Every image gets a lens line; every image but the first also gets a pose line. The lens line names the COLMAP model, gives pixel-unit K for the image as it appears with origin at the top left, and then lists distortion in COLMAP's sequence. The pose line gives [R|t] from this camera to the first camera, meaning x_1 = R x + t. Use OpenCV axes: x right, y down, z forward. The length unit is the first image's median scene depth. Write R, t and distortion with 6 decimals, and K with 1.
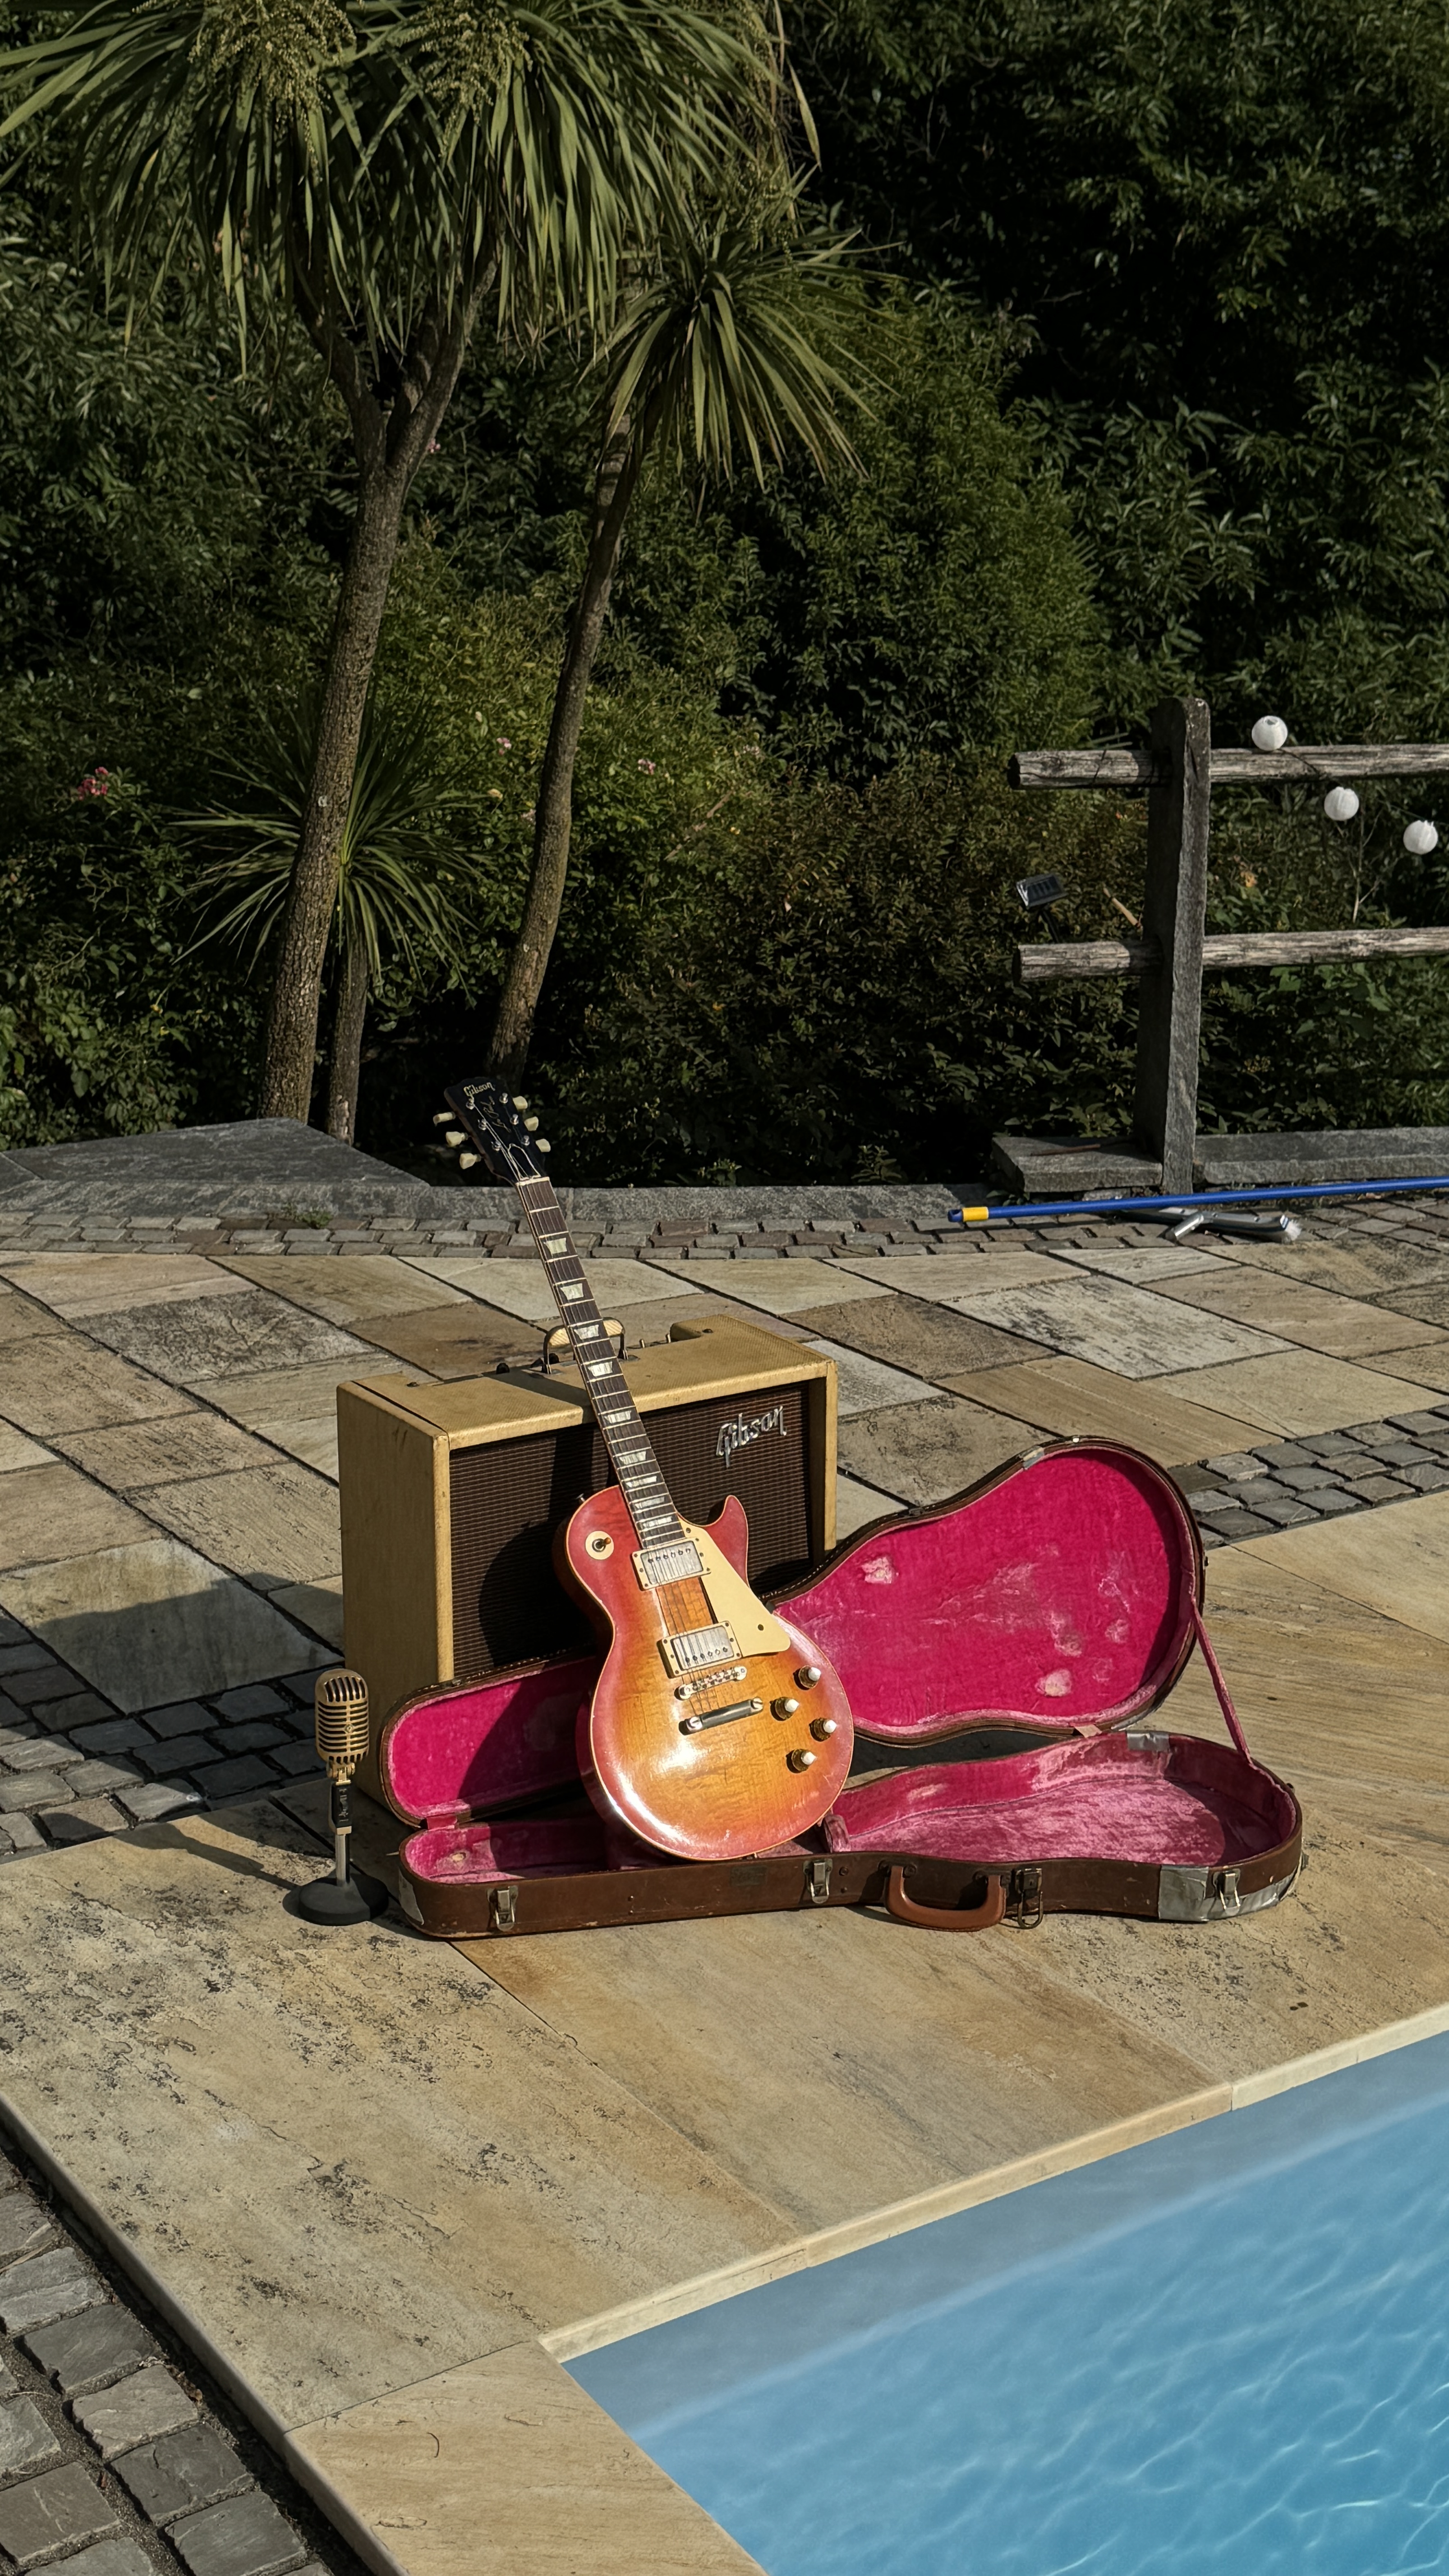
lens RADIAL K [[3138.5, 0, 730.5], [0, 3138.5, 1294.7], [0, 0, 1]] dist [0.154090, -0.063857]
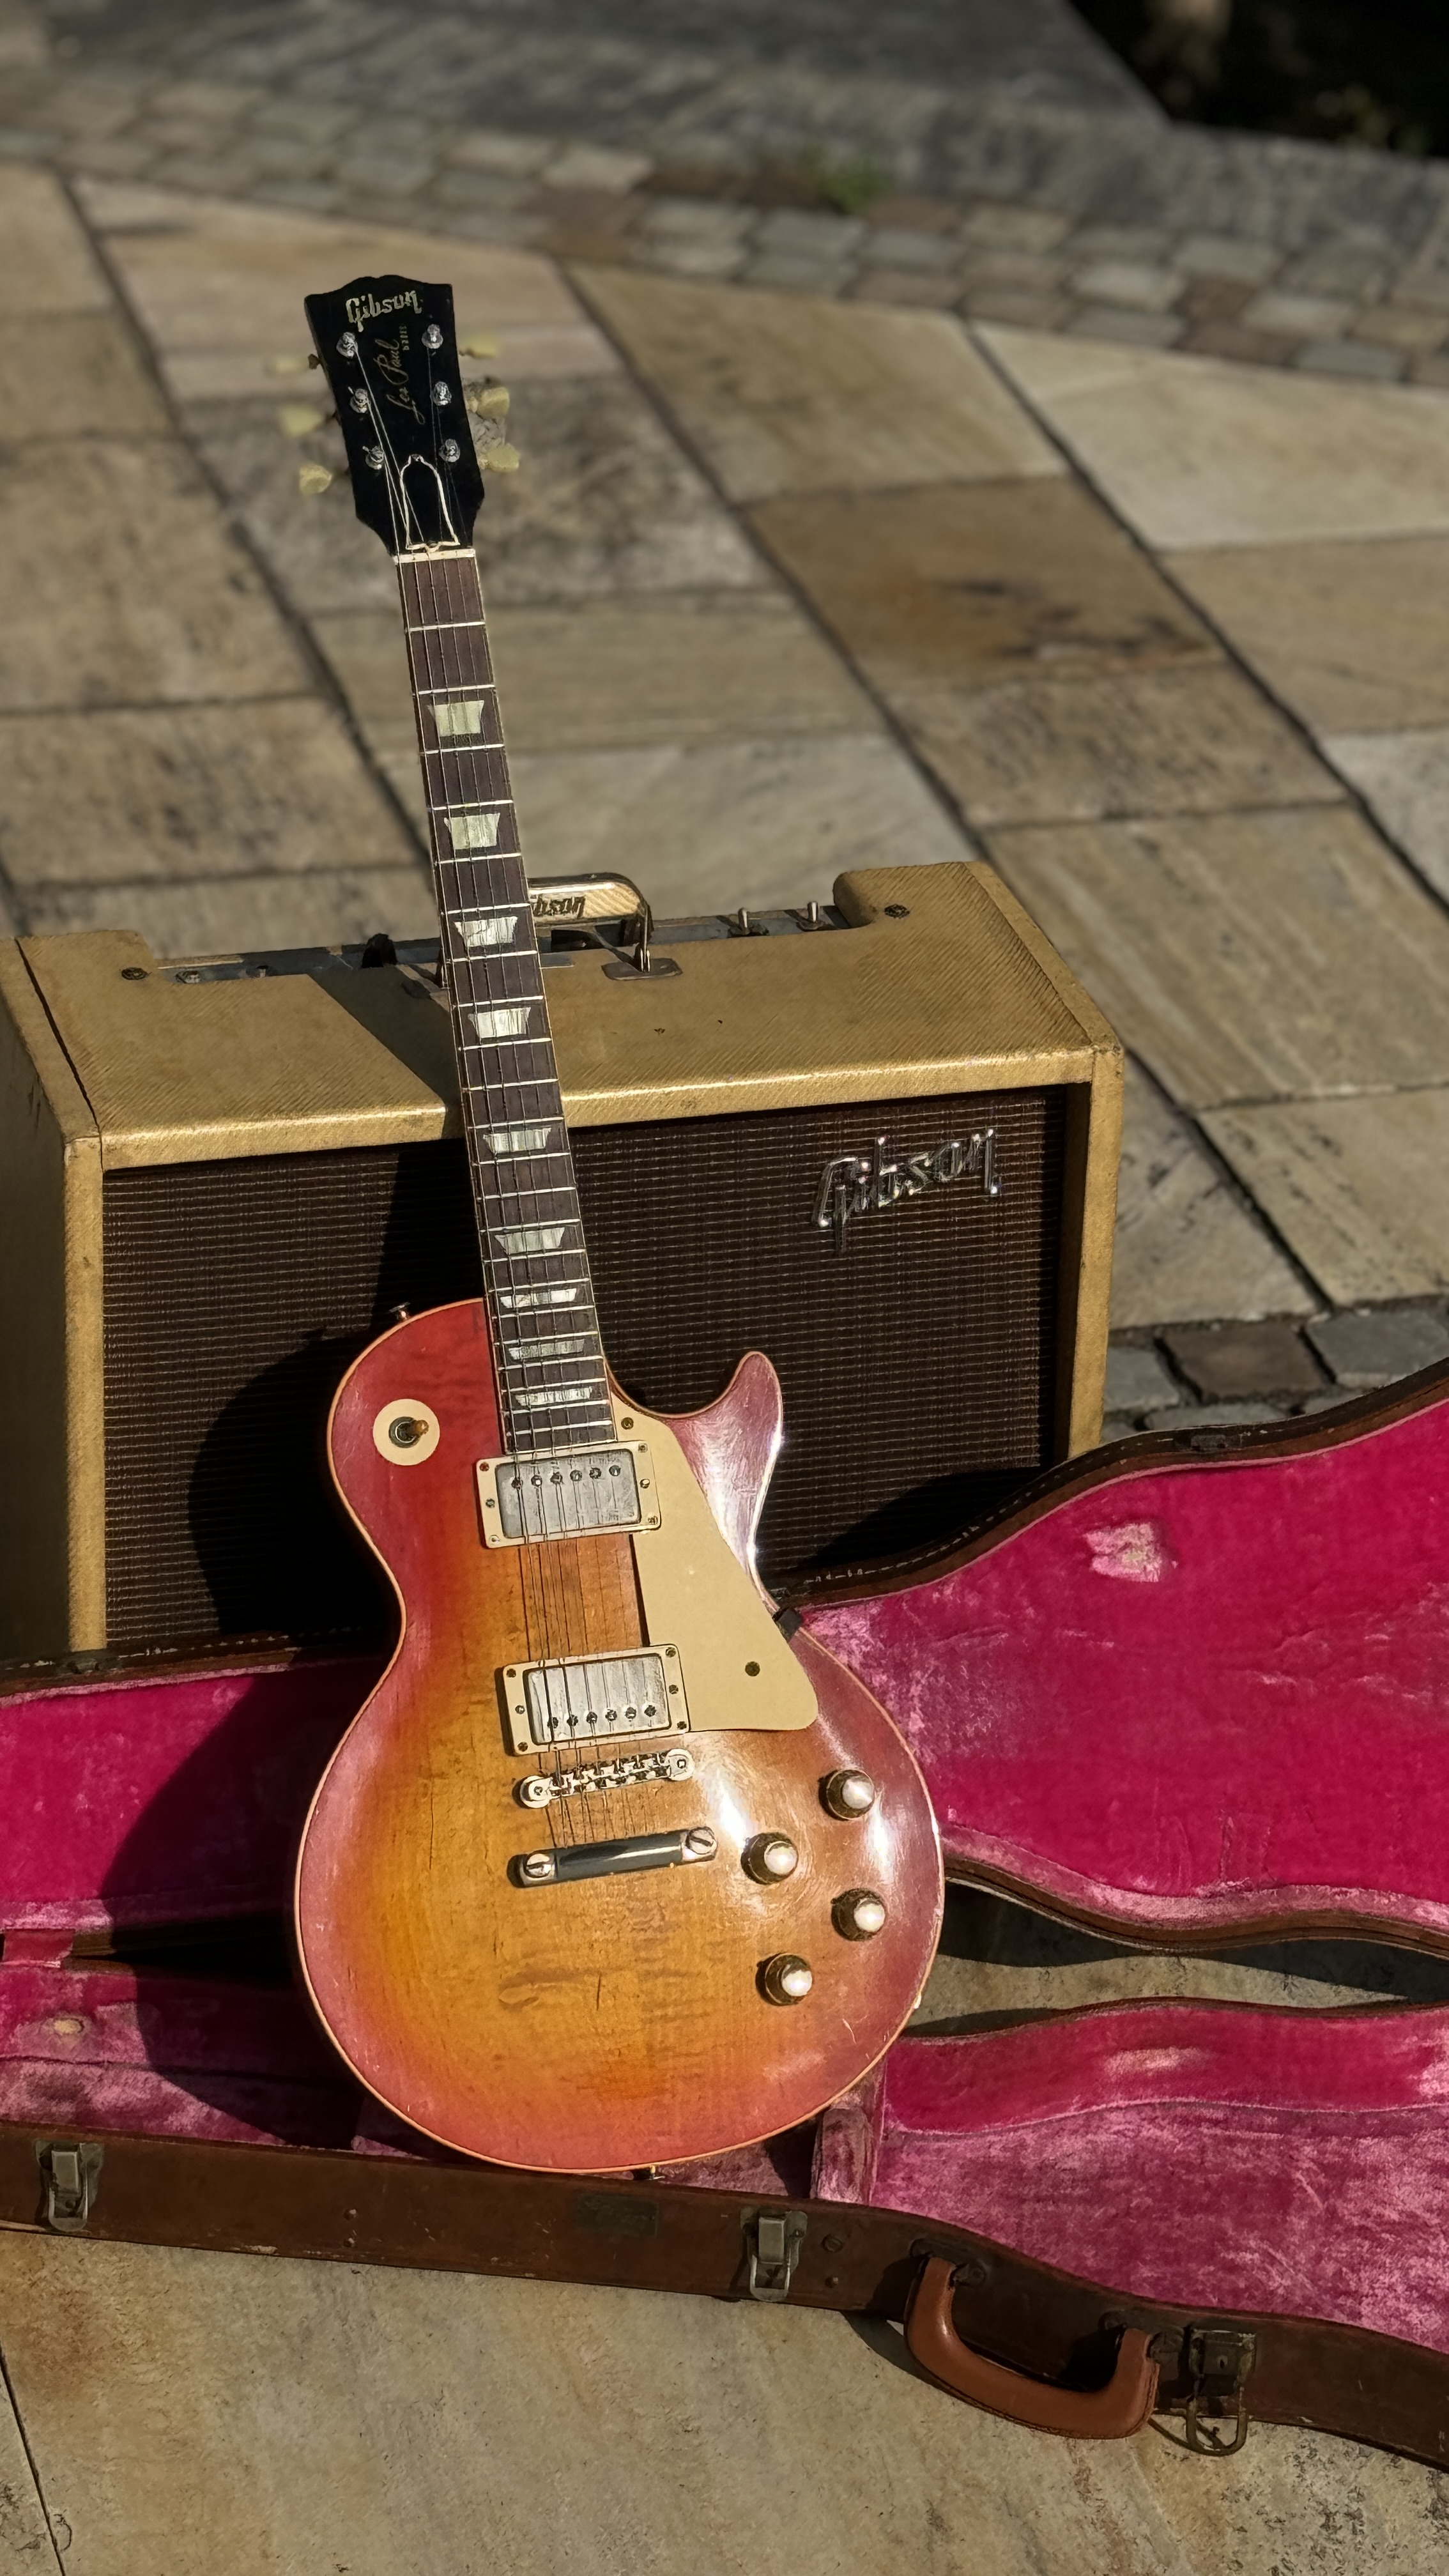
lens RADIAL K [[7016.2, 0, 724.5], [0, 7016.2, 1288.0], [0, 0, 1]] dist [0.125618, -0.240689]
pose [[0.948311, 0.170052, -0.267935, 0.240030], [-0.113547, 0.970233, 0.213904, -0.143116], [0.296334, -0.172425, 0.939391, 0.083221]]
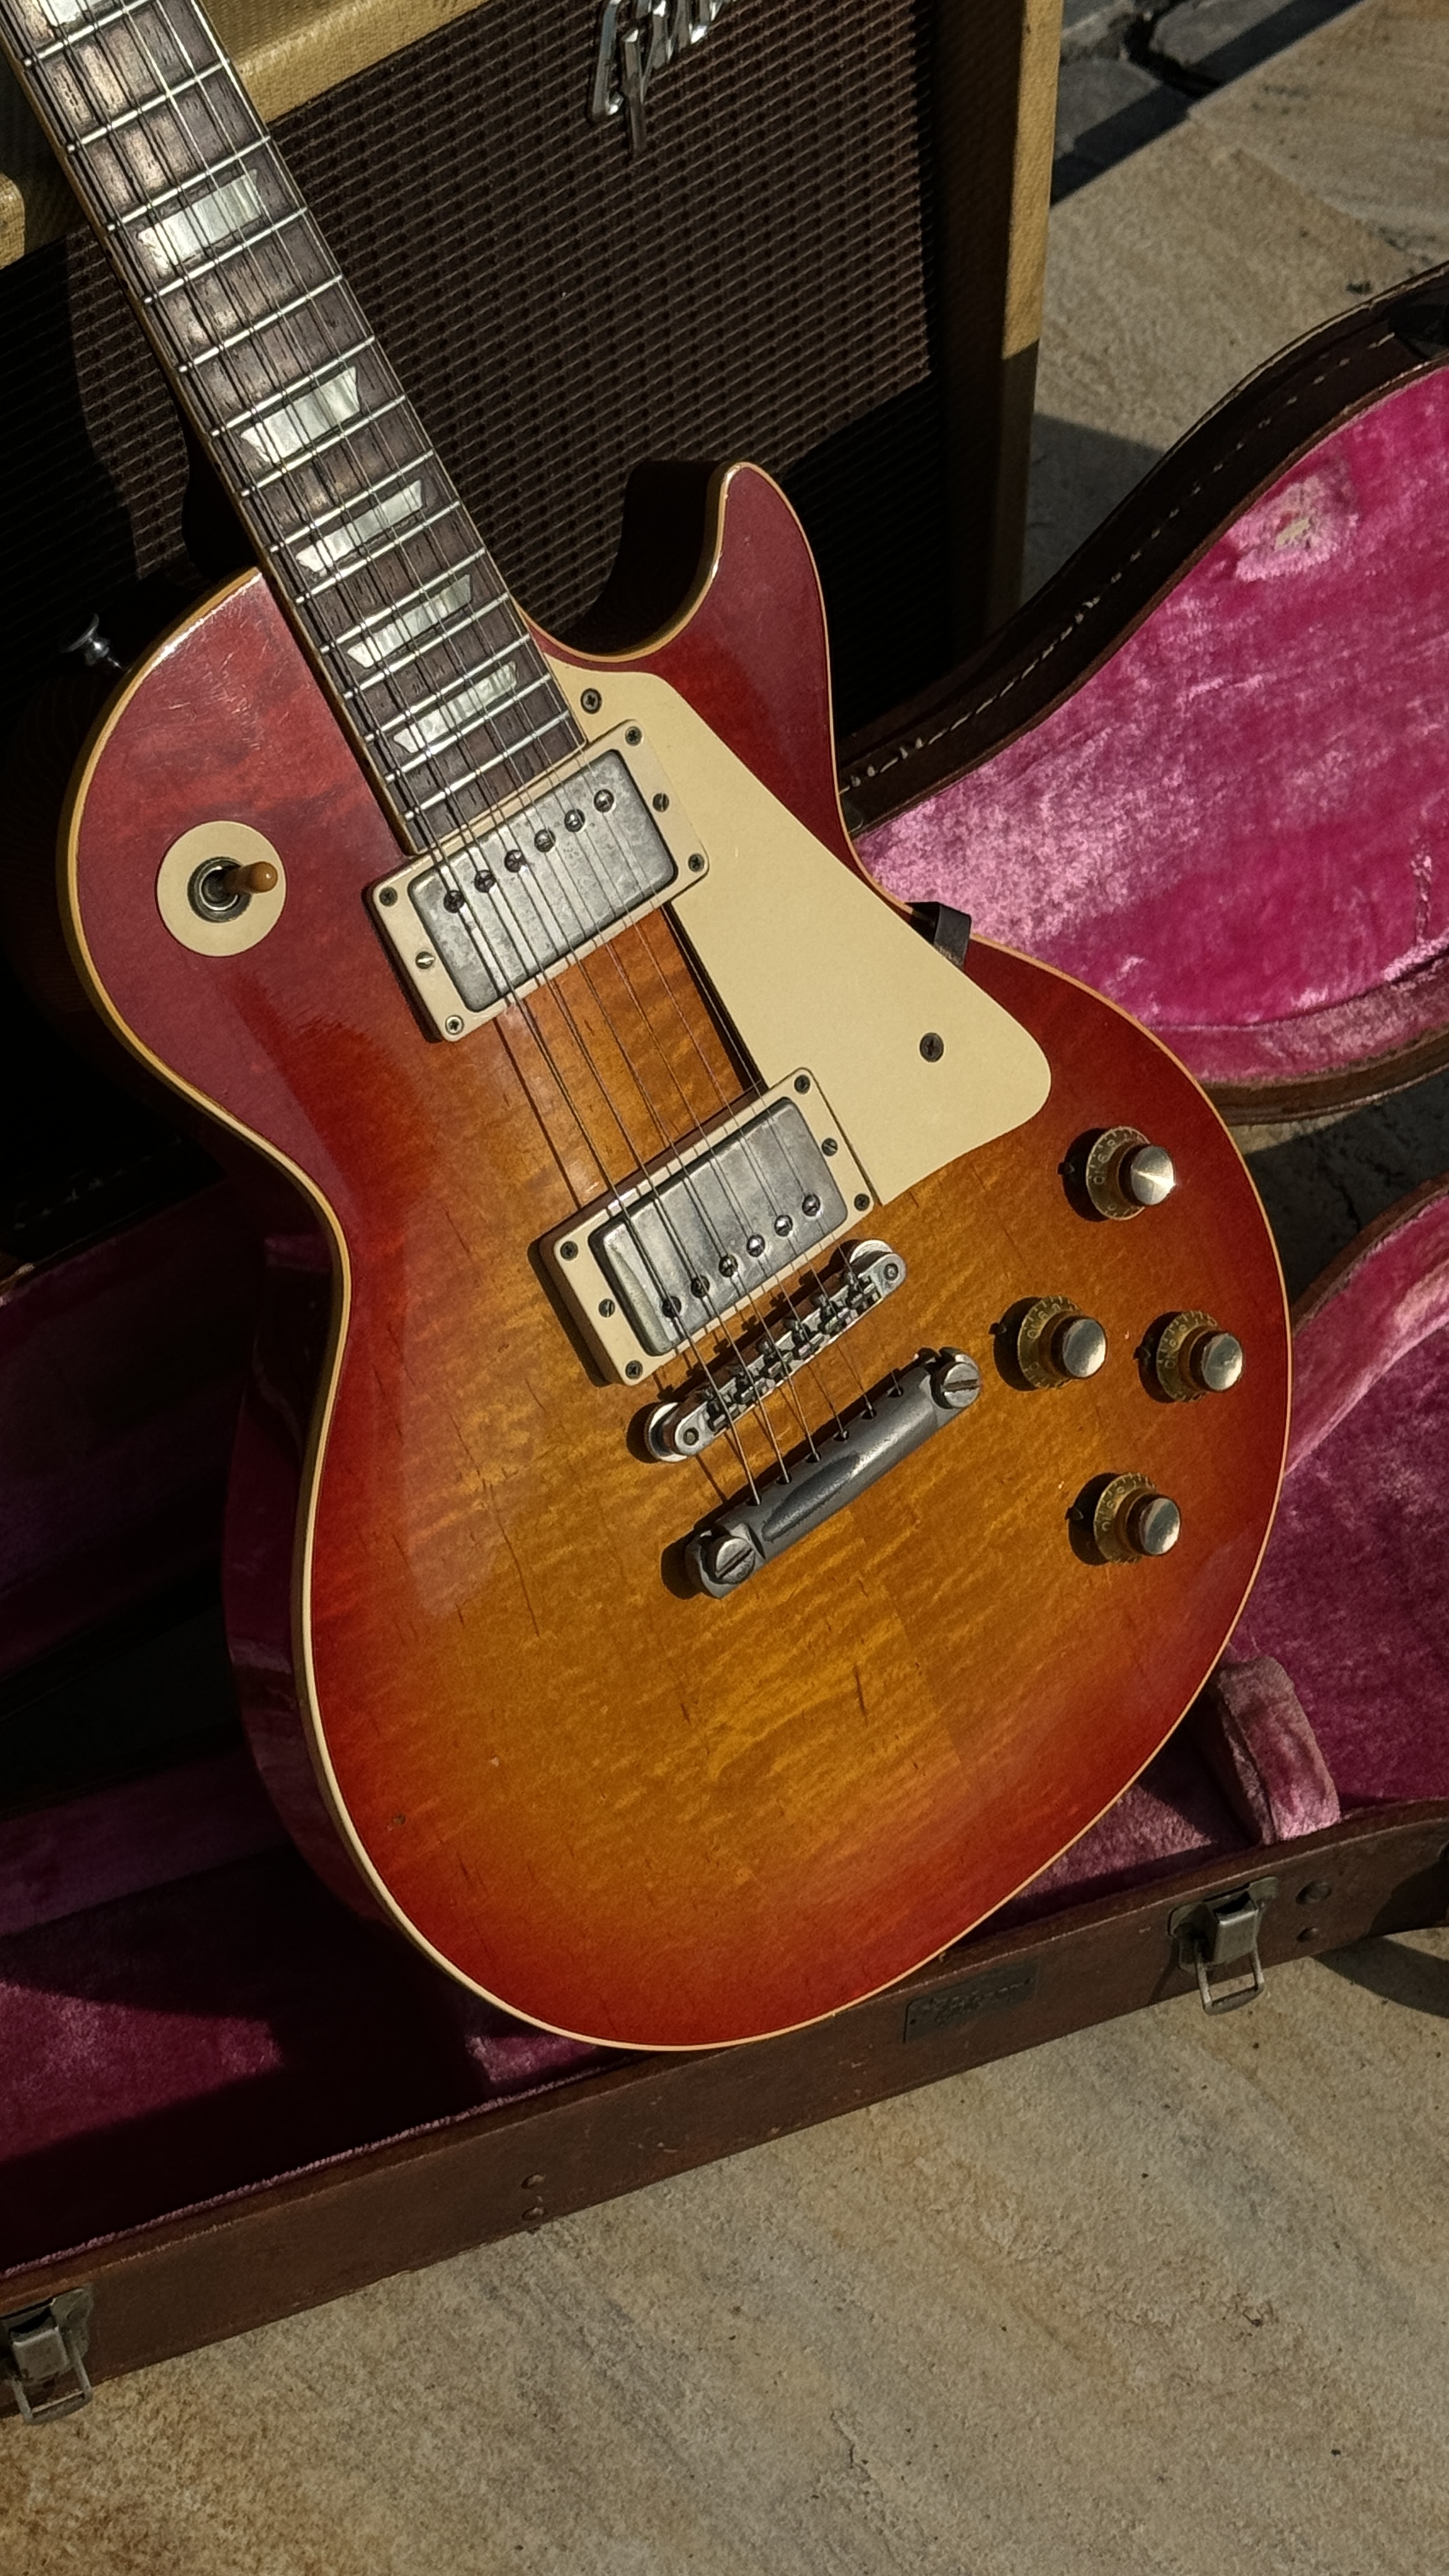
lens RADIAL K [[4814.5, 0, 736.4], [0, 4814.5, 1305.3], [0, 0, 1]] dist [0.147950, 0.011362]
pose [[0.983715, -0.136379, 0.117075, -0.046223], [0.045190, 0.818107, 0.573288, -0.078505], [-0.173964, -0.558661, 0.810946, 0.651208]]
